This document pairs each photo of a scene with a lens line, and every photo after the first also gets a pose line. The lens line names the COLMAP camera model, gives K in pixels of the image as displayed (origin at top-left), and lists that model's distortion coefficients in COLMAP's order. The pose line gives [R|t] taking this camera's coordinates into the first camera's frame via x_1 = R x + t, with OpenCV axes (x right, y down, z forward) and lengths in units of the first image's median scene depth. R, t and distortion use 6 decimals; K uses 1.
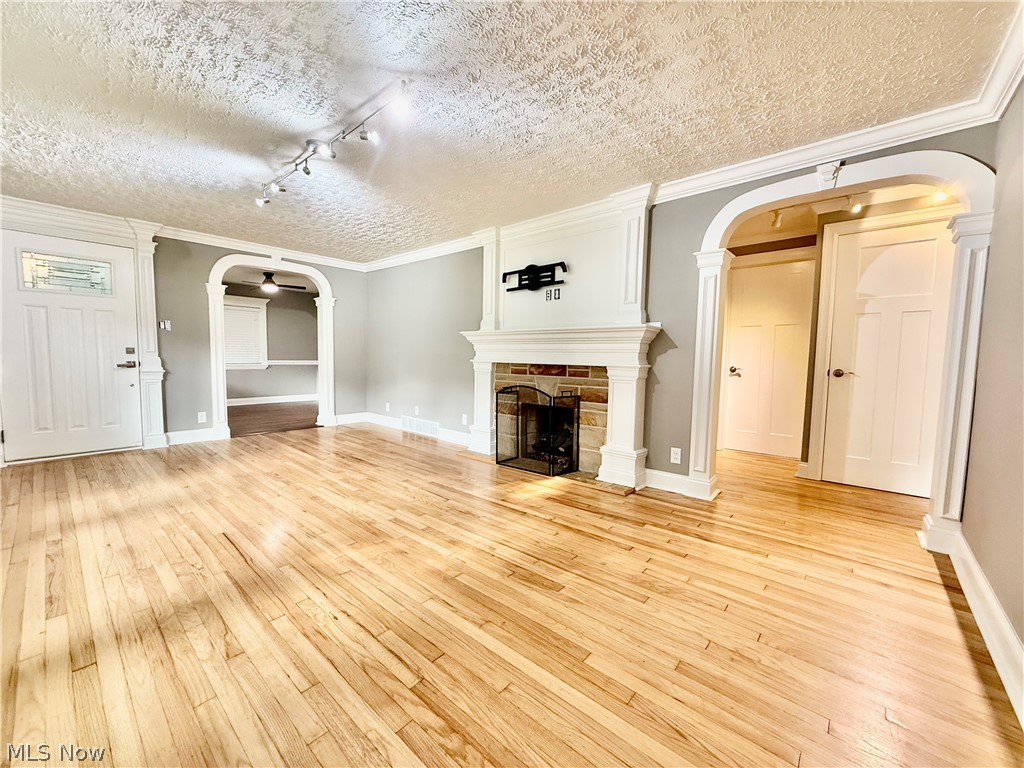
lens RADIAL K [[409.0, 0, 507.7], [0, 409.0, 386.0], [0, 0, 1]] dist [-0.004688, 0.000784]
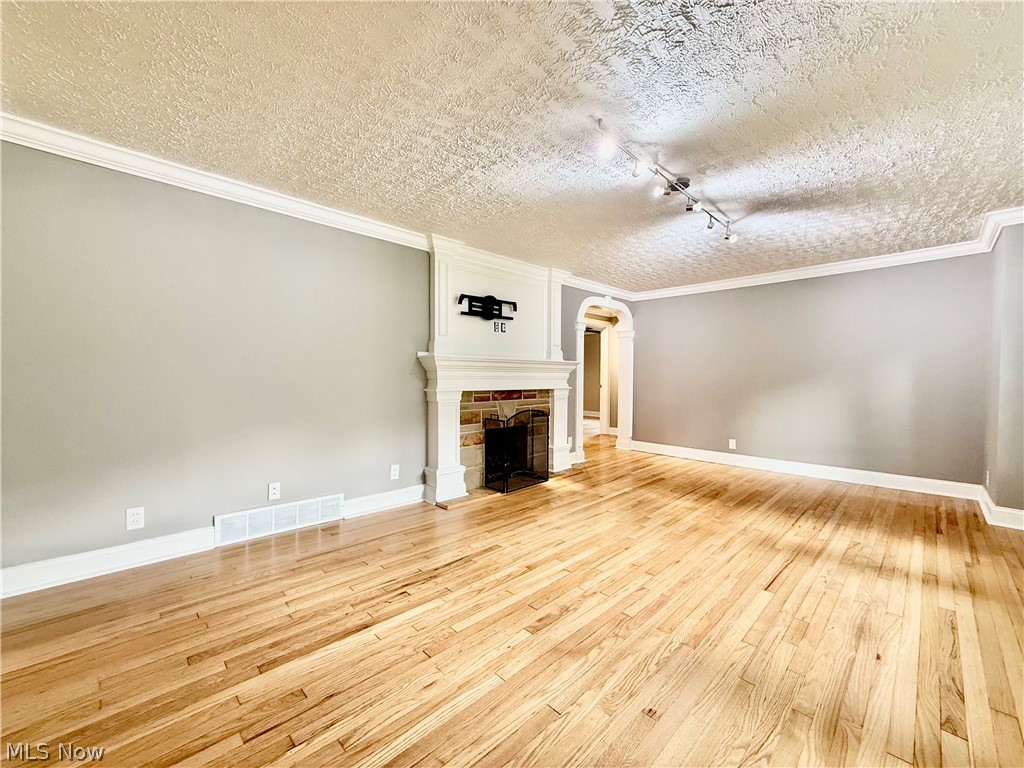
lens RADIAL K [[409.0, 0, 508.4], [0, 409.0, 384.6], [0, 0, 1]] dist [-0.004688, 0.000784]
pose [[0.079771, -0.032823, 0.996273, -1.010515], [0.071883, 0.997045, 0.027093, -0.097693], [-0.994218, 0.069454, 0.081895, 0.906906]]
